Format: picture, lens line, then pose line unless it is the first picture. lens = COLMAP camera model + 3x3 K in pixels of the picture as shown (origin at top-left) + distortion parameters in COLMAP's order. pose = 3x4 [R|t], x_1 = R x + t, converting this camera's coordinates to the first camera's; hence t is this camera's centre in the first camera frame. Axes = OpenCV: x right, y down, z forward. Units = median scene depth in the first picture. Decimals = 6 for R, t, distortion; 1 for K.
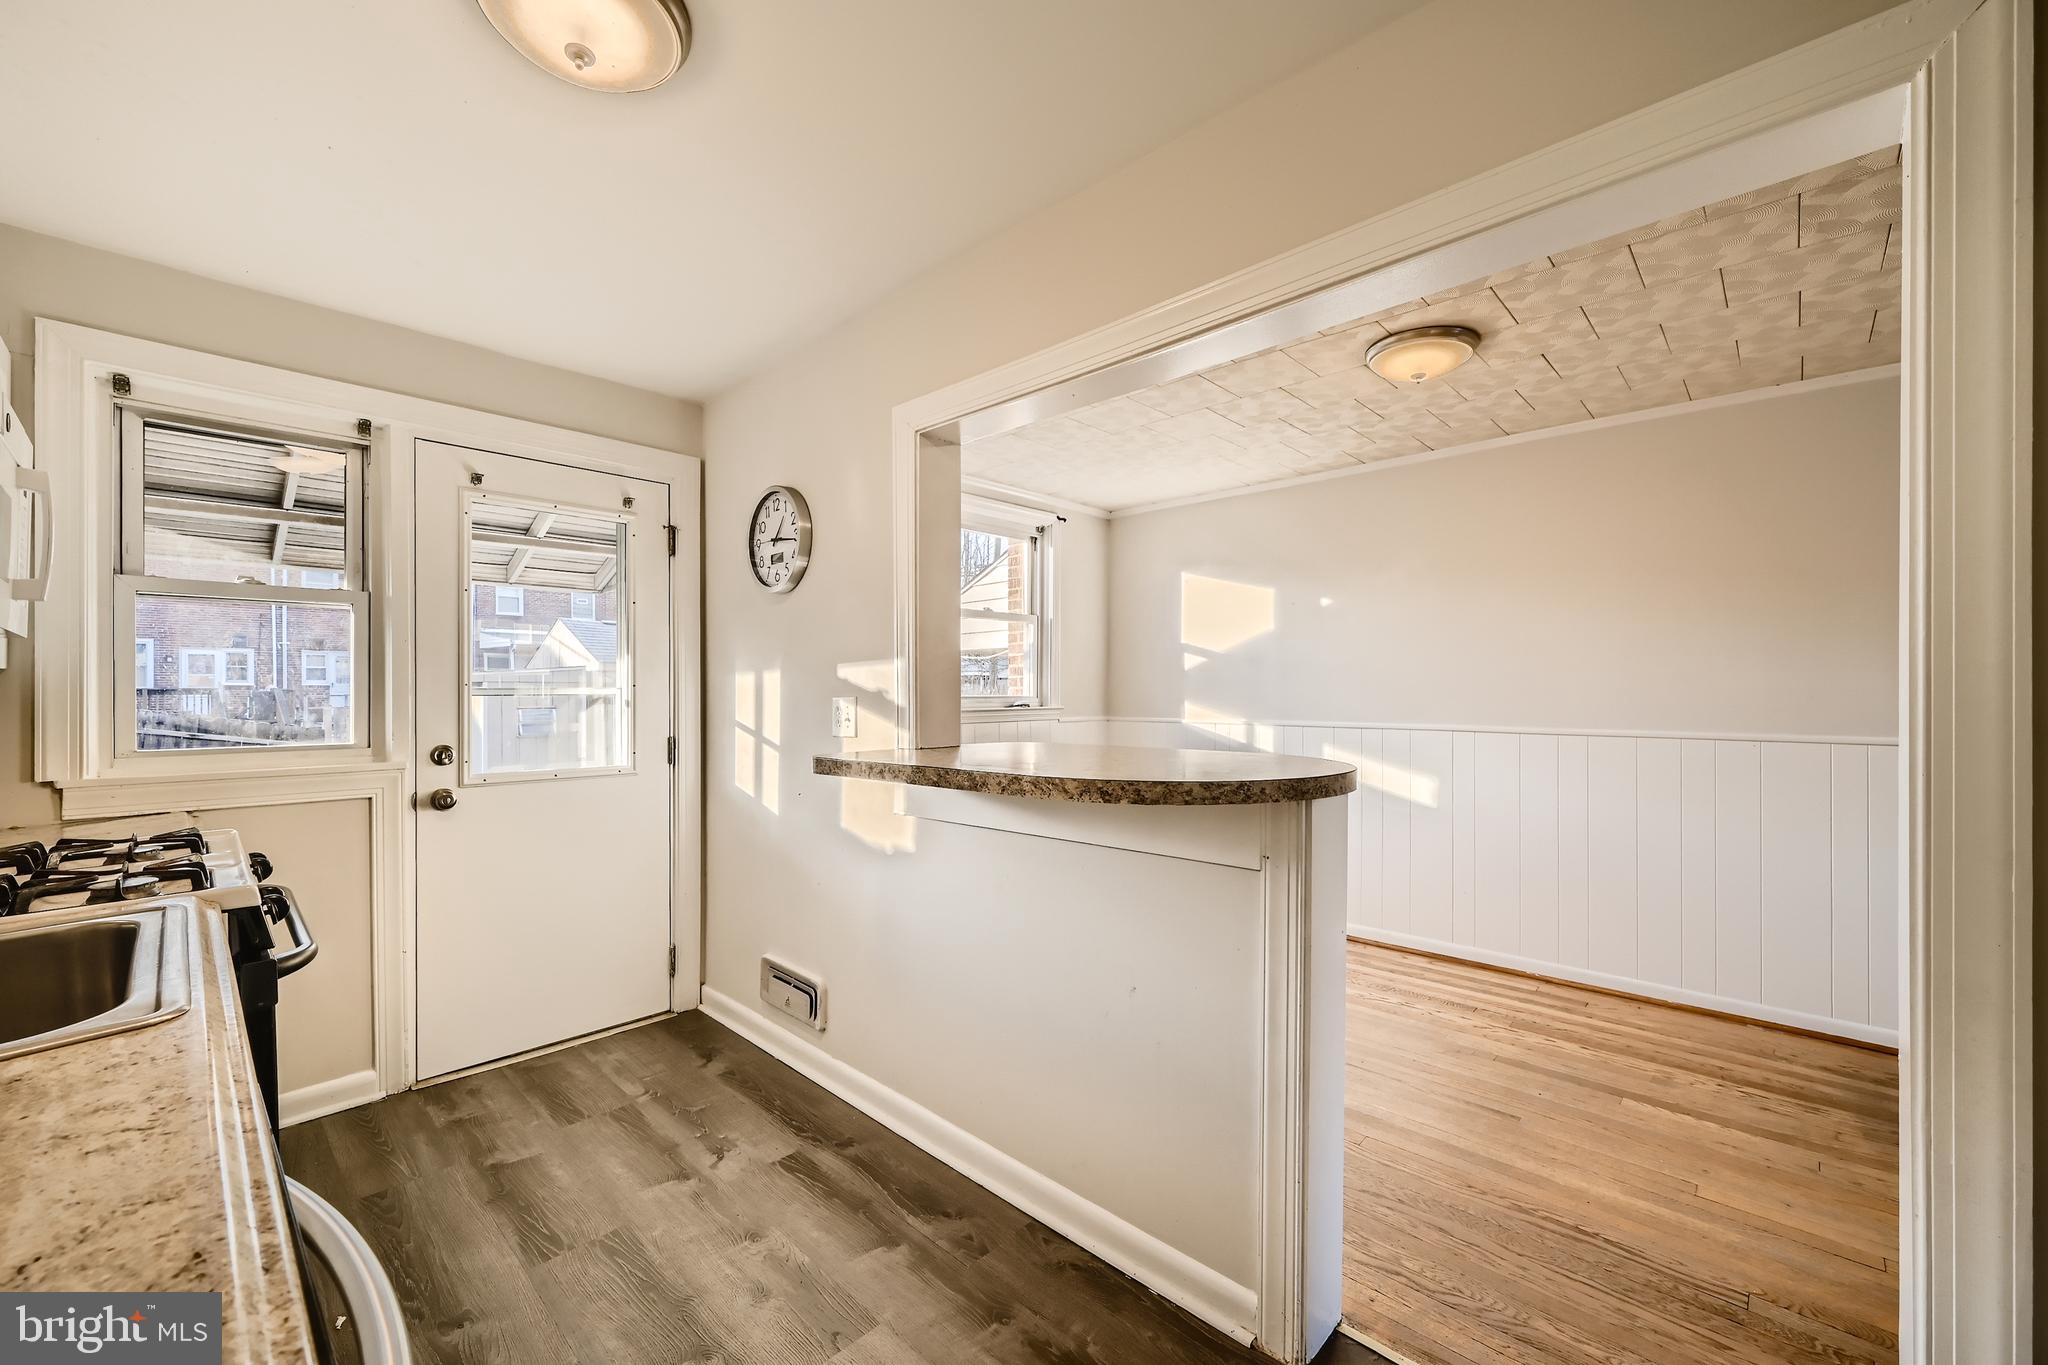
lens RADIAL K [[817.5, 0, 1021.5], [0, 817.5, 693.0], [0, 0, 1]] dist [0.000353, -0.000276]
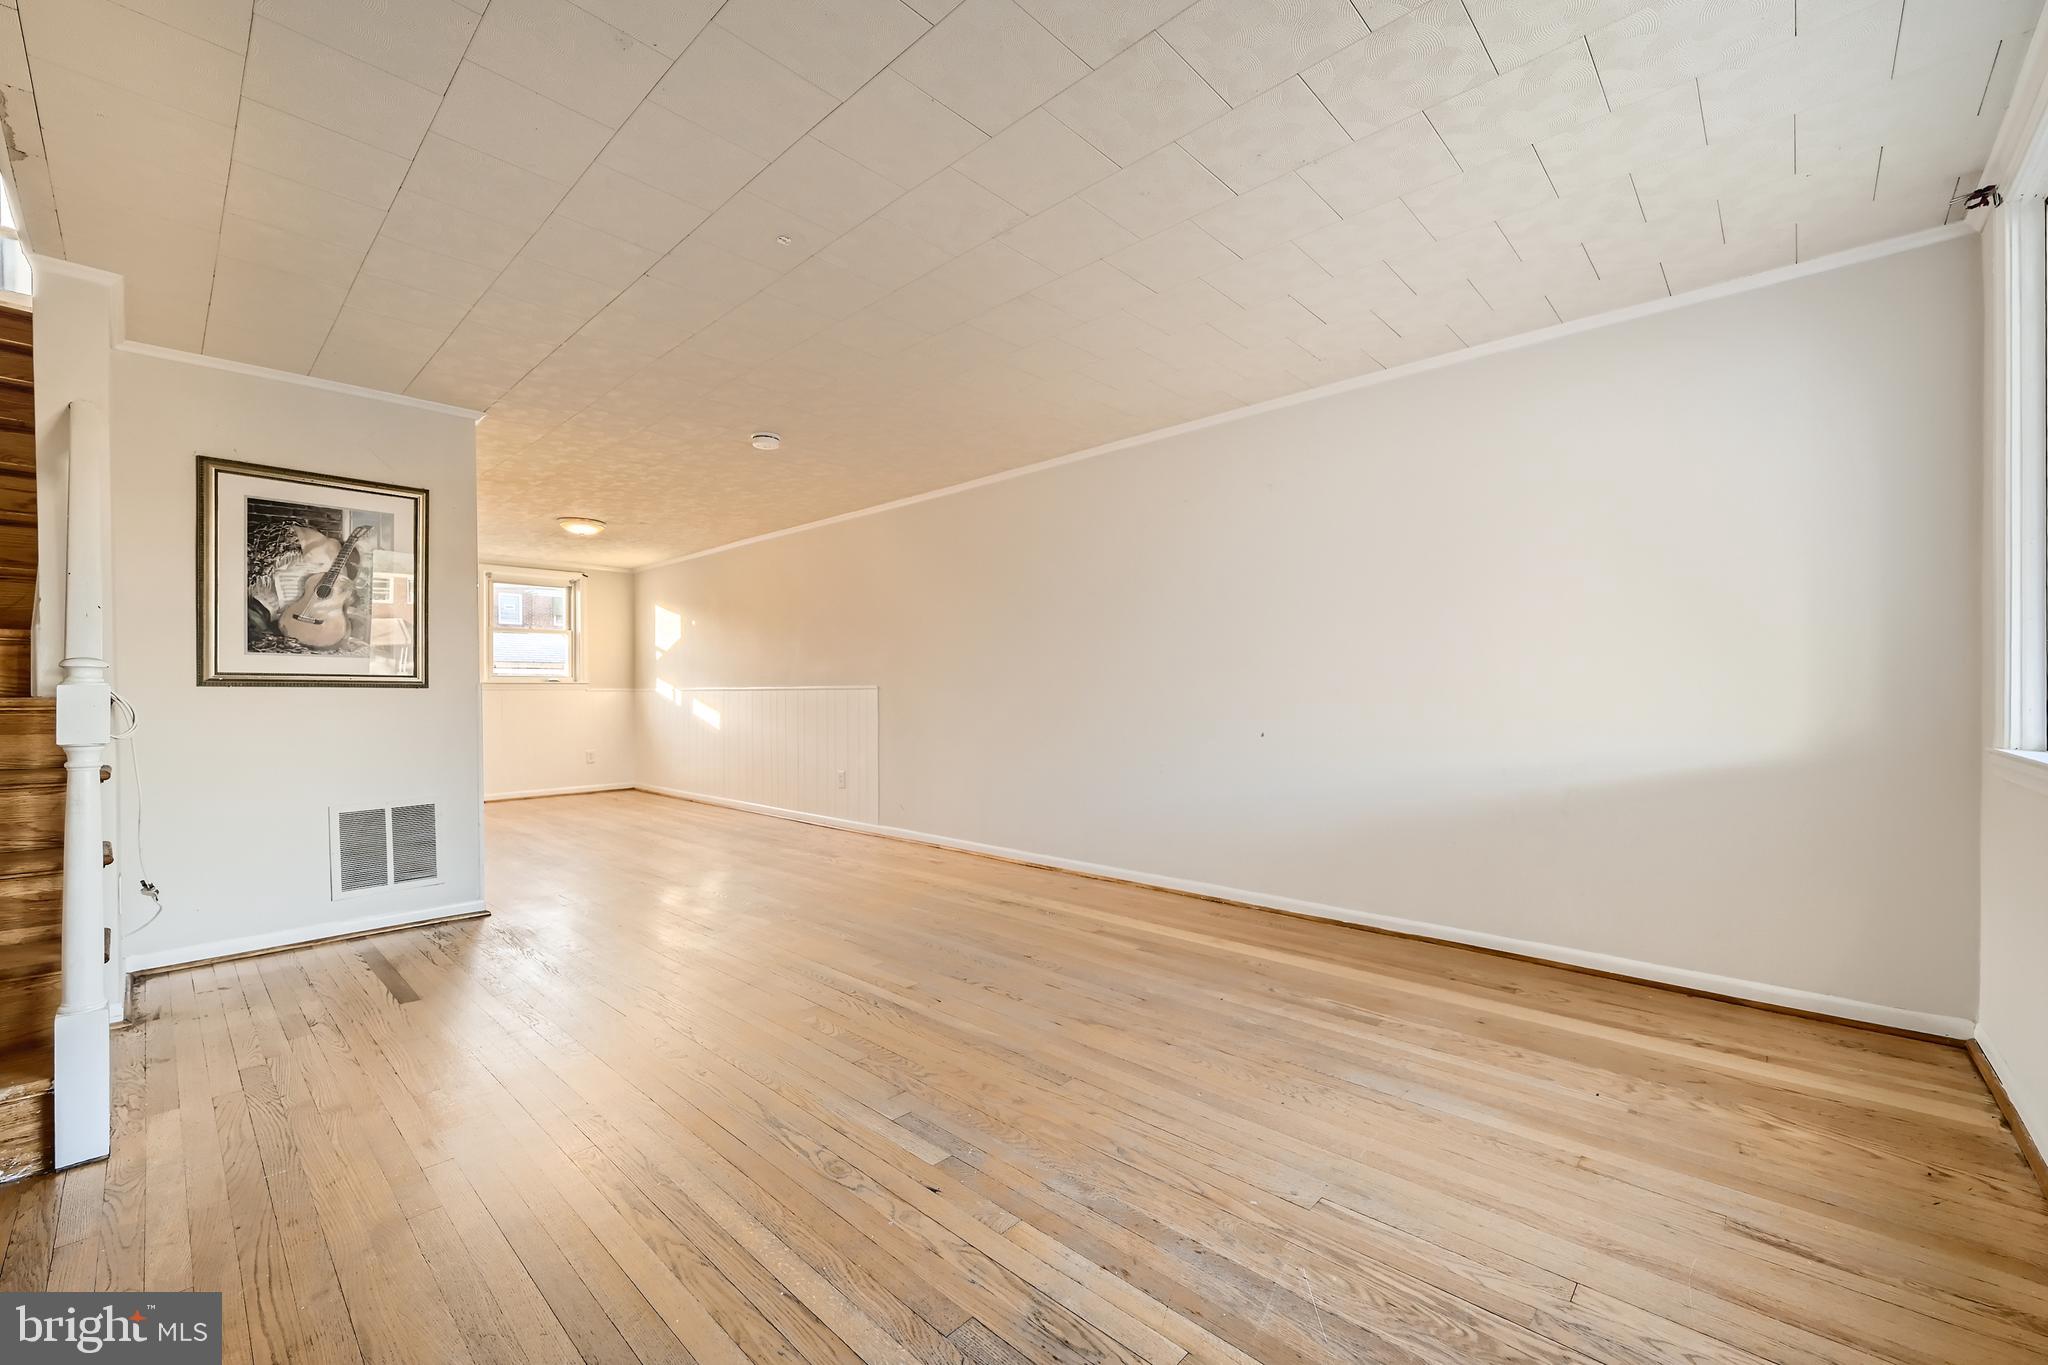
lens RADIAL K [[817.5, 0, 1021.5], [0, 817.5, 693.0], [0, 0, 1]] dist [0.000353, -0.000276]
pose [[0.999997, -0.002286, 0.000294, 1.797875], [0.002286, 0.999997, -0.000456, 0.077962], [-0.000293, 0.000456, 1.000000, -1.395160]]
